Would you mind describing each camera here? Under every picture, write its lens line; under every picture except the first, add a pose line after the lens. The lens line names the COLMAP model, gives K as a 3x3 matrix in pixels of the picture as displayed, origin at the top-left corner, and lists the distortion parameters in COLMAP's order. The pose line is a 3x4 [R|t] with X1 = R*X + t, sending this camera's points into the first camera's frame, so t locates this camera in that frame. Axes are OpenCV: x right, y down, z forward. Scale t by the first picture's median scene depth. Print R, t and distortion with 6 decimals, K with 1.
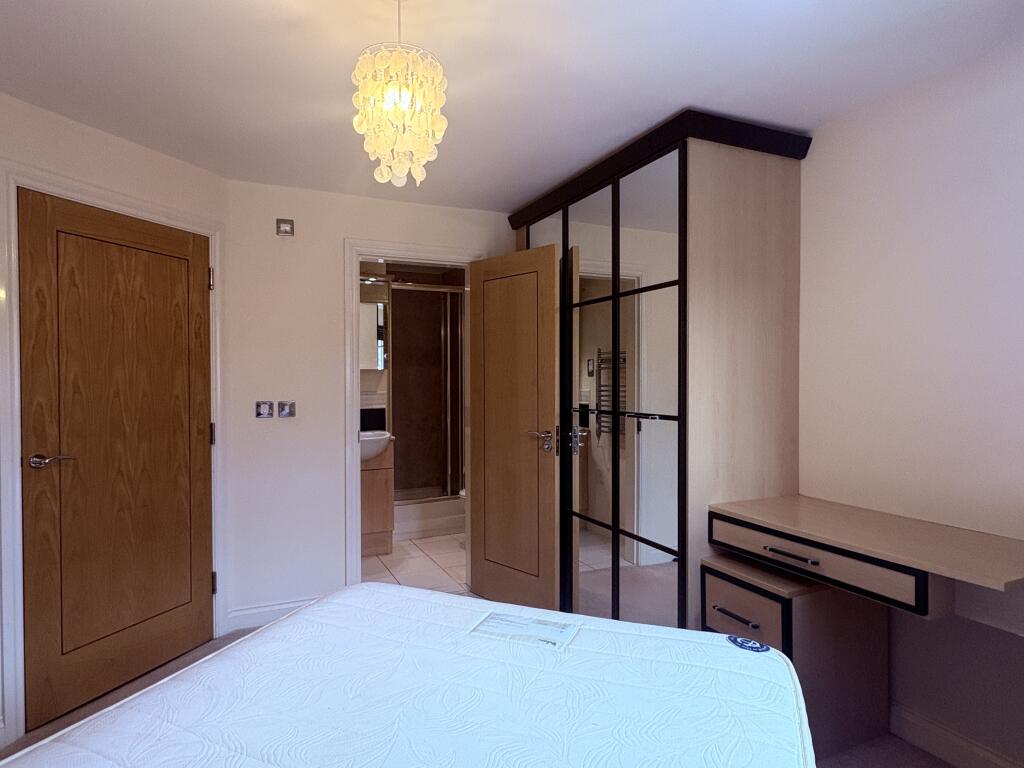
lens RADIAL K [[583.9, 0, 512.0], [0, 583.9, 384.0], [0, 0, 1]] dist [0.002363, 0.000399]
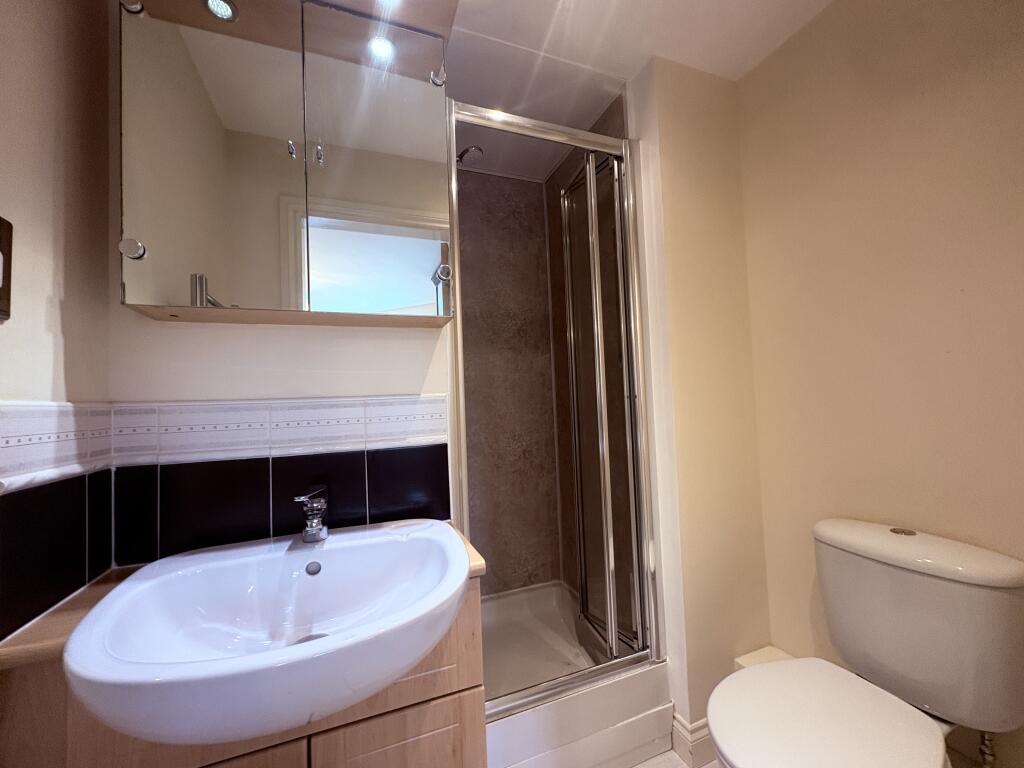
lens RADIAL K [[410.1, 0, 512.0], [0, 410.1, 384.0], [0, 0, 1]] dist [-0.000434, -0.000024]
pose [[0.995799, -0.056867, -0.071766, -0.163075], [0.053076, 0.997147, -0.053672, 0.022615], [0.074614, 0.049637, 0.995976, 0.773189]]
